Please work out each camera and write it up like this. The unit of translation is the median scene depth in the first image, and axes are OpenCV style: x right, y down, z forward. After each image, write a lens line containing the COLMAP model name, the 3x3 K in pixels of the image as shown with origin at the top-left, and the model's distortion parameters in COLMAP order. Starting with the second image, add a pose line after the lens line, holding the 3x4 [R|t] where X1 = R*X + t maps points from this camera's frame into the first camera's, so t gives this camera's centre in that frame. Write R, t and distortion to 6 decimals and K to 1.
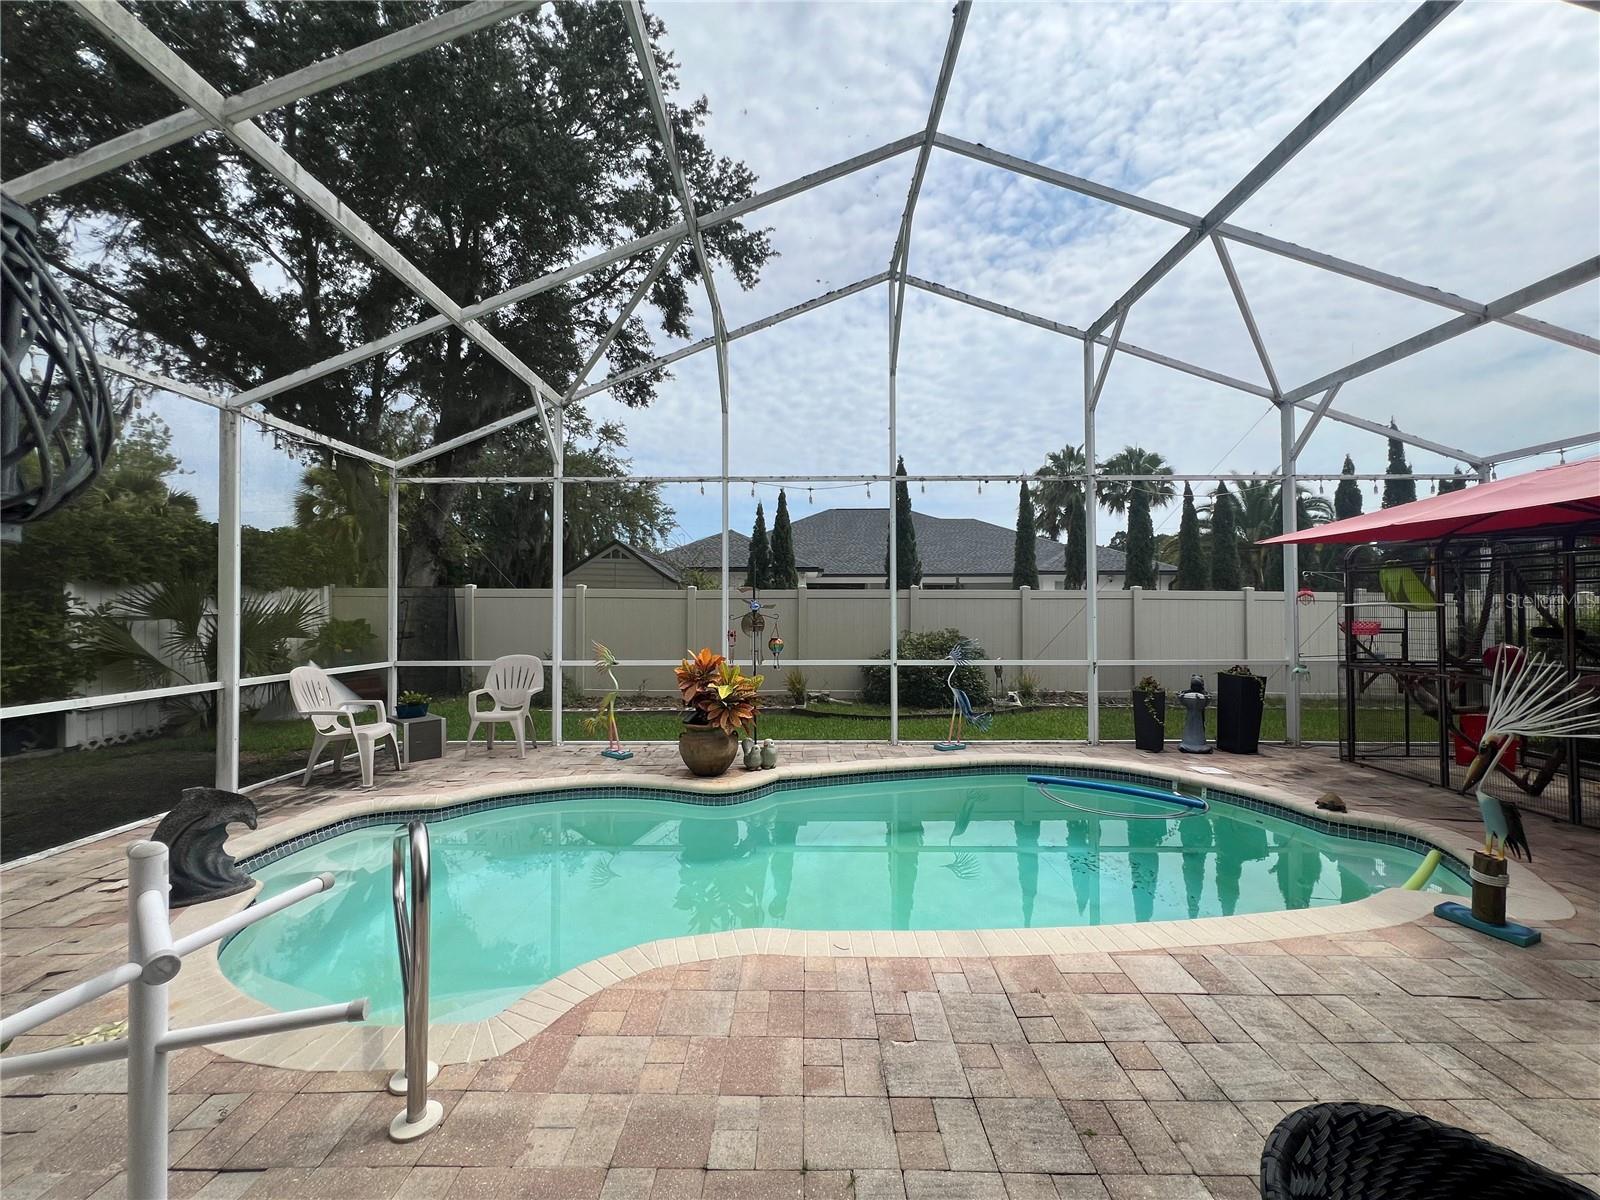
lens RADIAL K [[639.4, 0, 800.0], [0, 639.4, 600.0], [0, 0, 1]] dist [-0.000934, 0.000068]
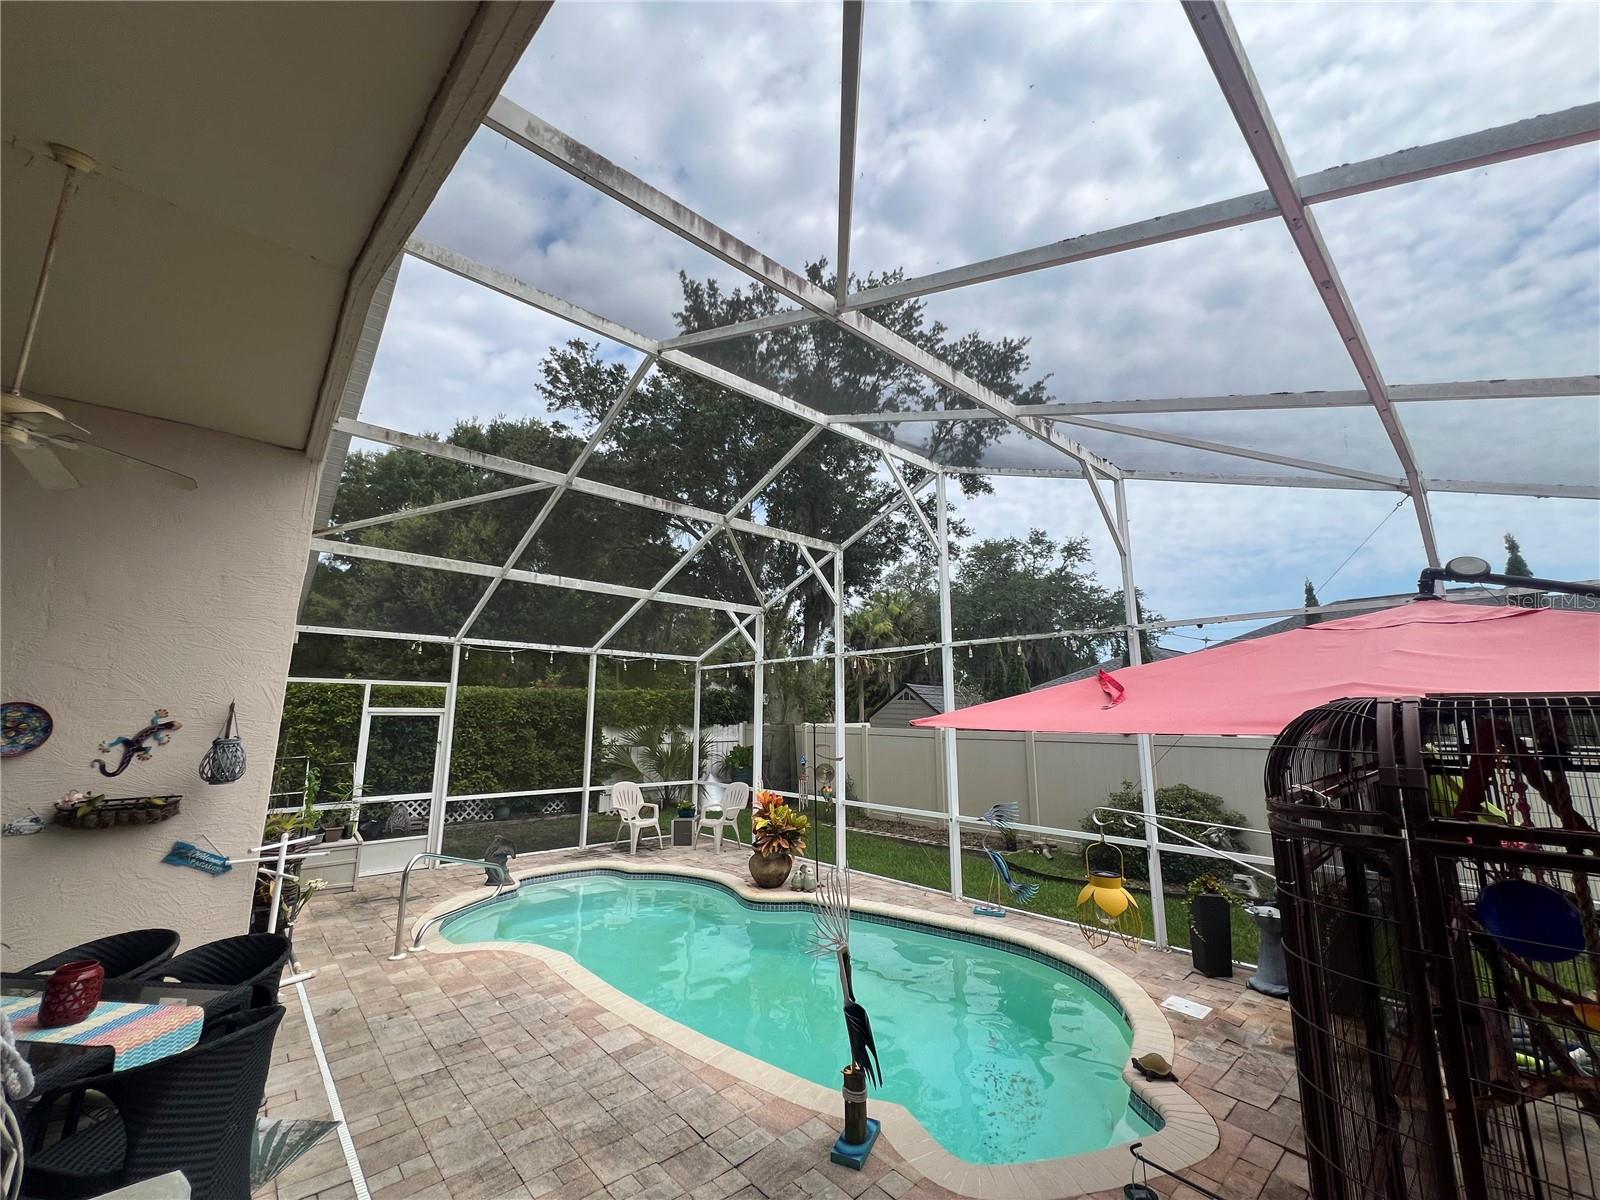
lens RADIAL K [[648.7, 0, 800.0], [0, 648.7, 600.0], [0, 0, 1]] dist [0.001432, 0.000149]
pose [[0.672131, -0.125502, -0.729718, 2.166464], [0.003561, 0.986067, -0.166310, -0.217896], [0.740424, 0.109184, 0.663213, 0.147092]]
